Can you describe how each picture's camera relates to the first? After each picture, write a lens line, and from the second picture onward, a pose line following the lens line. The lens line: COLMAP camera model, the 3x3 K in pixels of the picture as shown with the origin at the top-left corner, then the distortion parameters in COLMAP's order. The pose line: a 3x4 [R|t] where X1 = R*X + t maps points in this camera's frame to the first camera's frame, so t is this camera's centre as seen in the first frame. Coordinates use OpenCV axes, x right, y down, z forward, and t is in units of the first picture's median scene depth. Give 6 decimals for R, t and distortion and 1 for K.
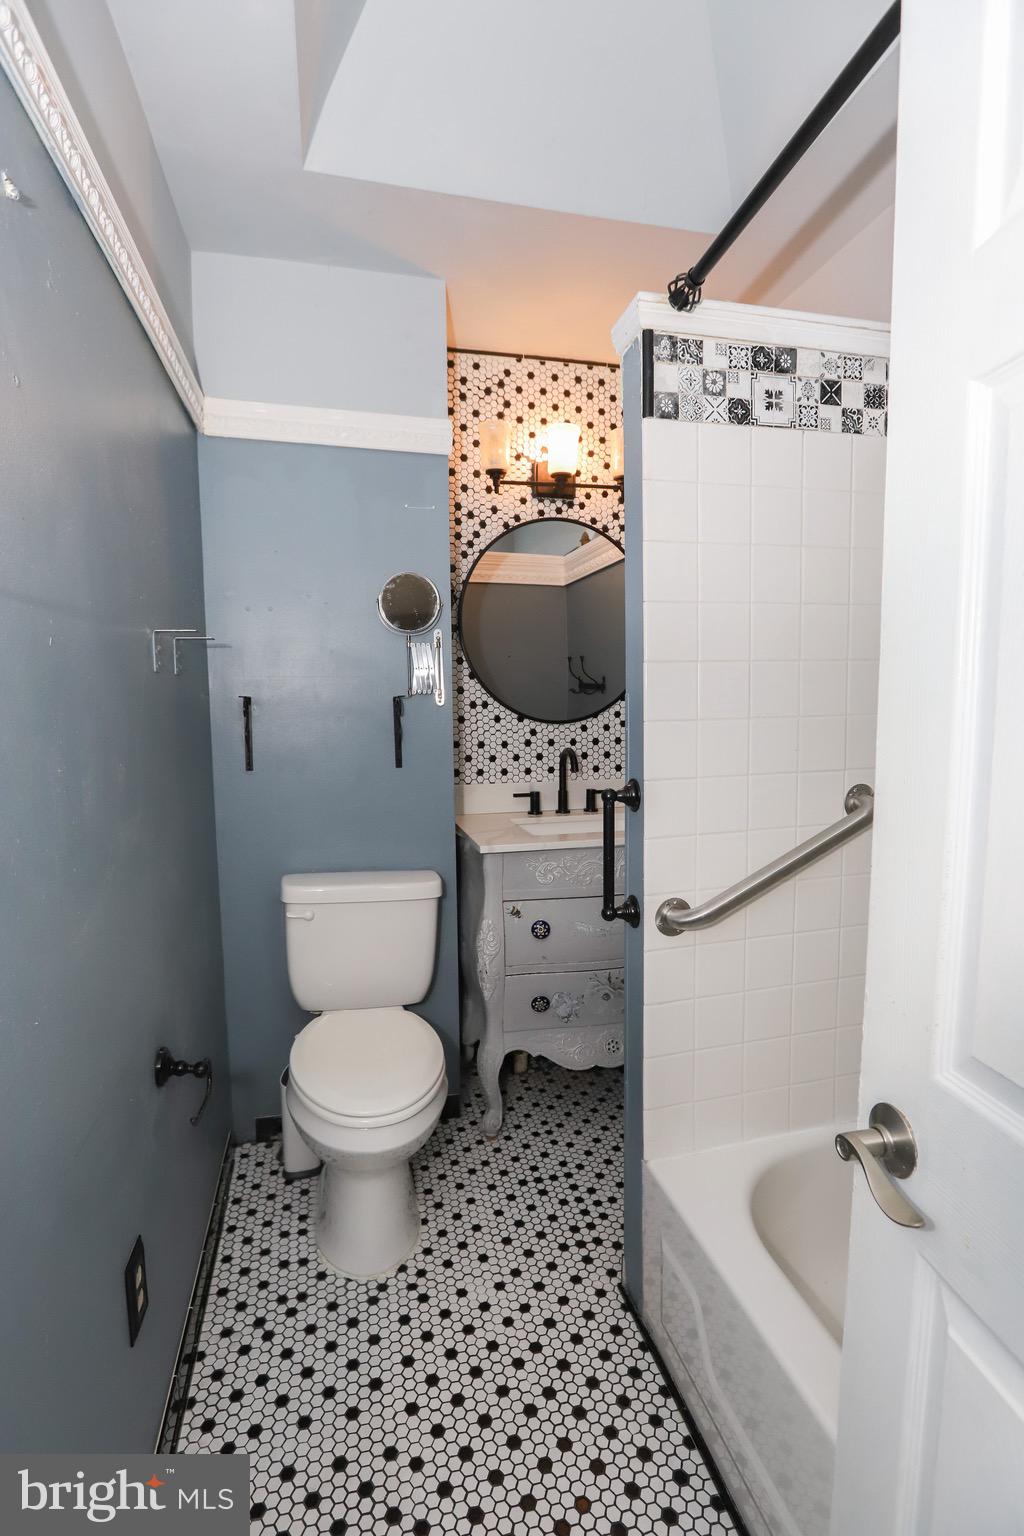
lens RADIAL K [[744.4, 0, 506.0], [0, 744.4, 805.9], [0, 0, 1]] dist [-0.002143, 0.000345]
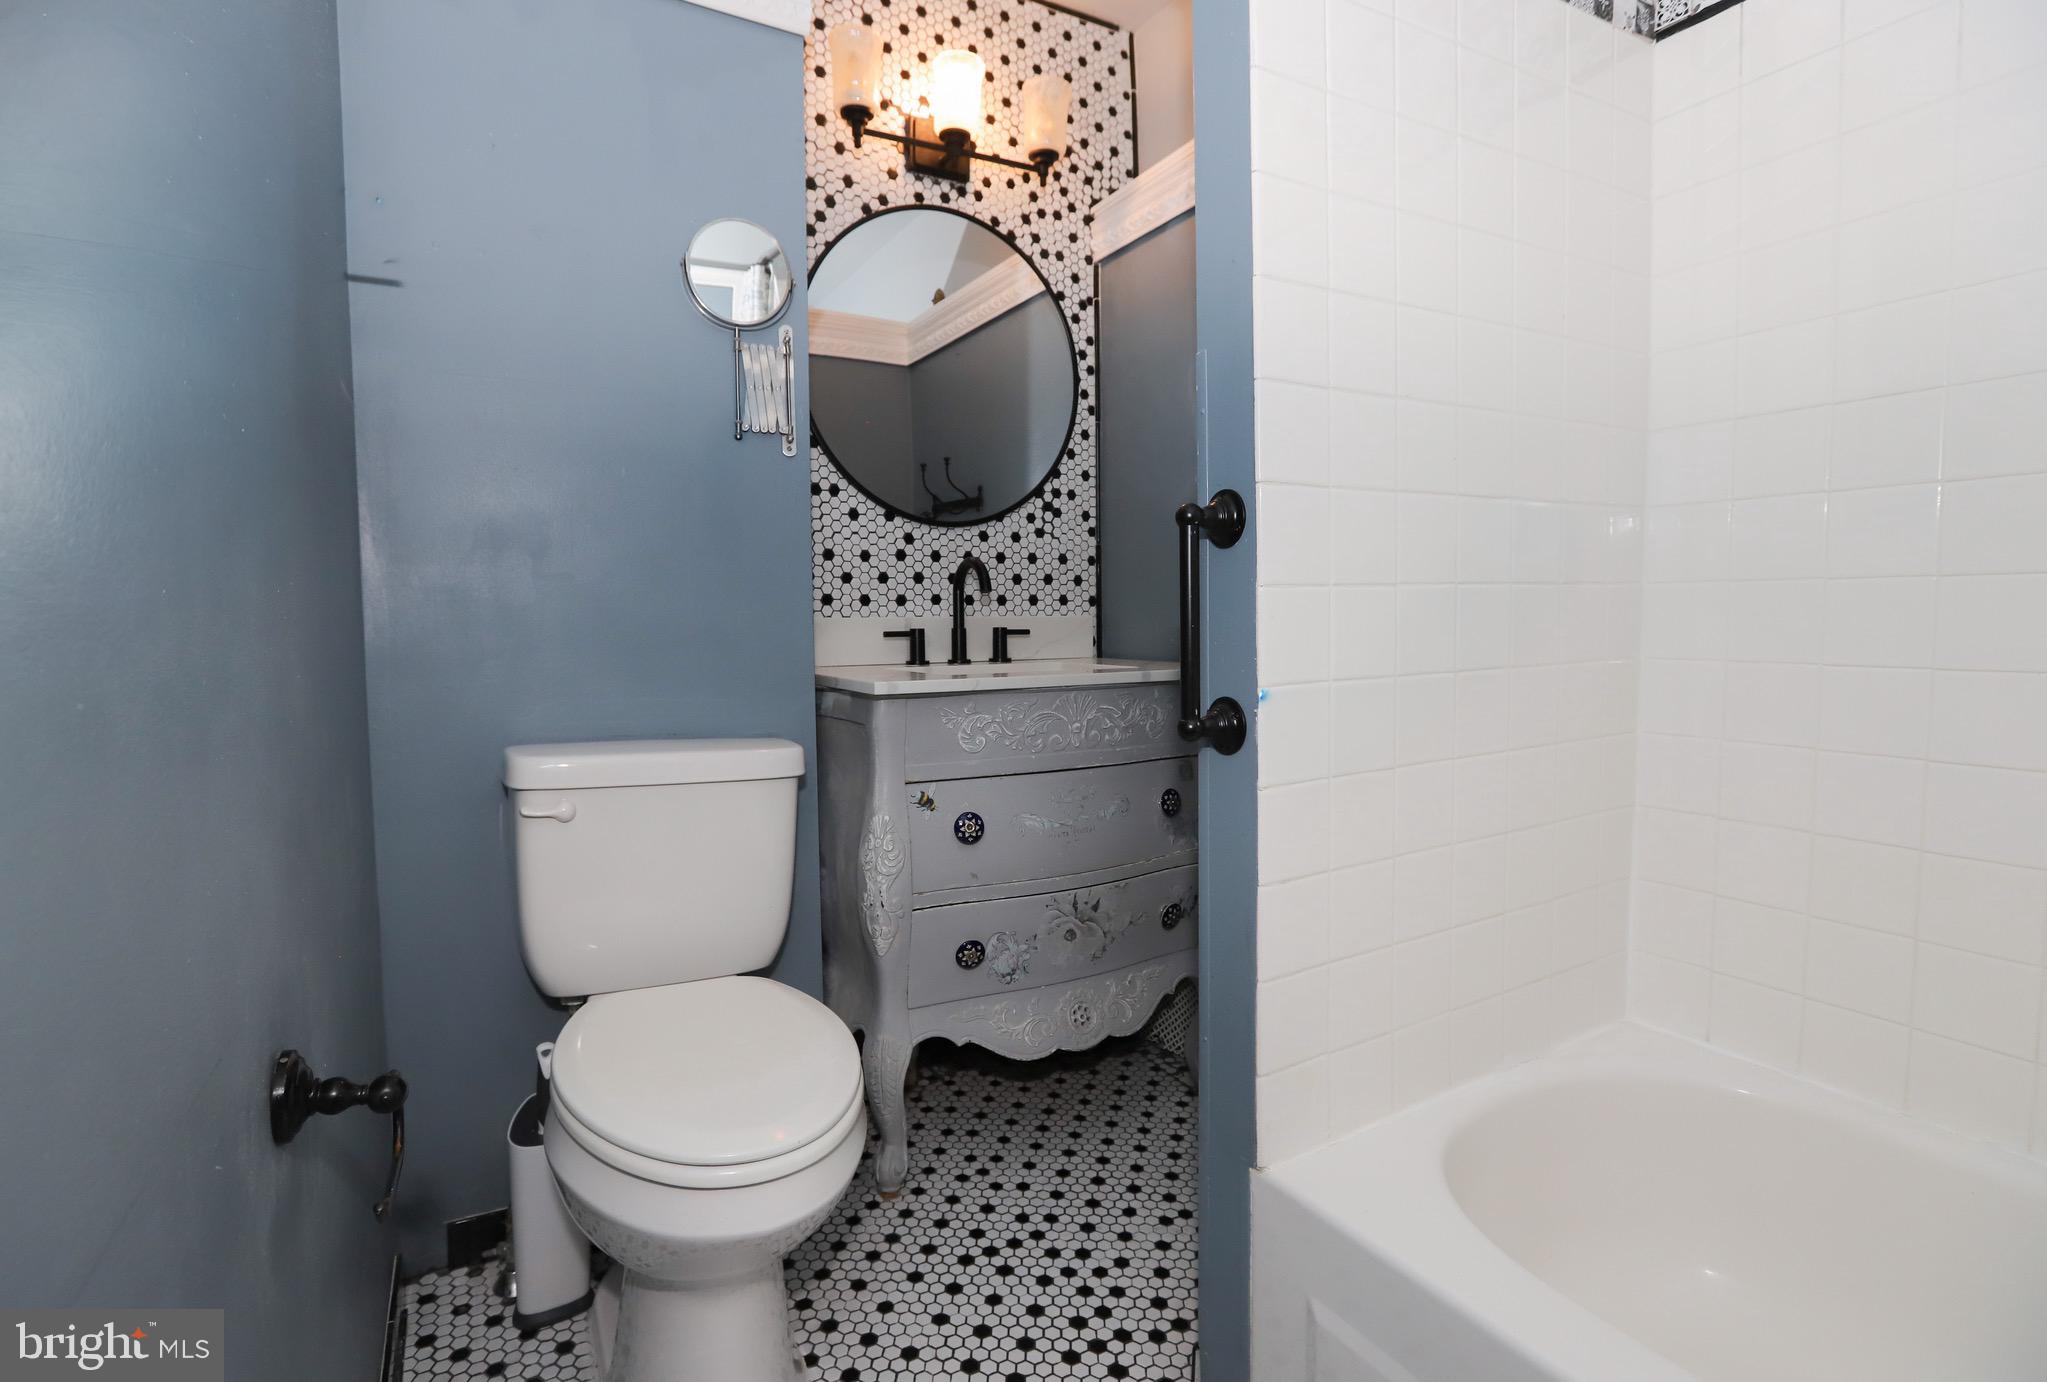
lens RADIAL K [[1005.1, 0, 1023.5], [0, 1005.1, 691.0], [0, 0, 1]] dist [-0.030262, 0.017953]
pose [[0.963714, -0.020473, 0.266151, -0.120680], [0.036702, 0.997748, -0.056143, 0.099625], [-0.264402, 0.063874, 0.962295, 0.193718]]
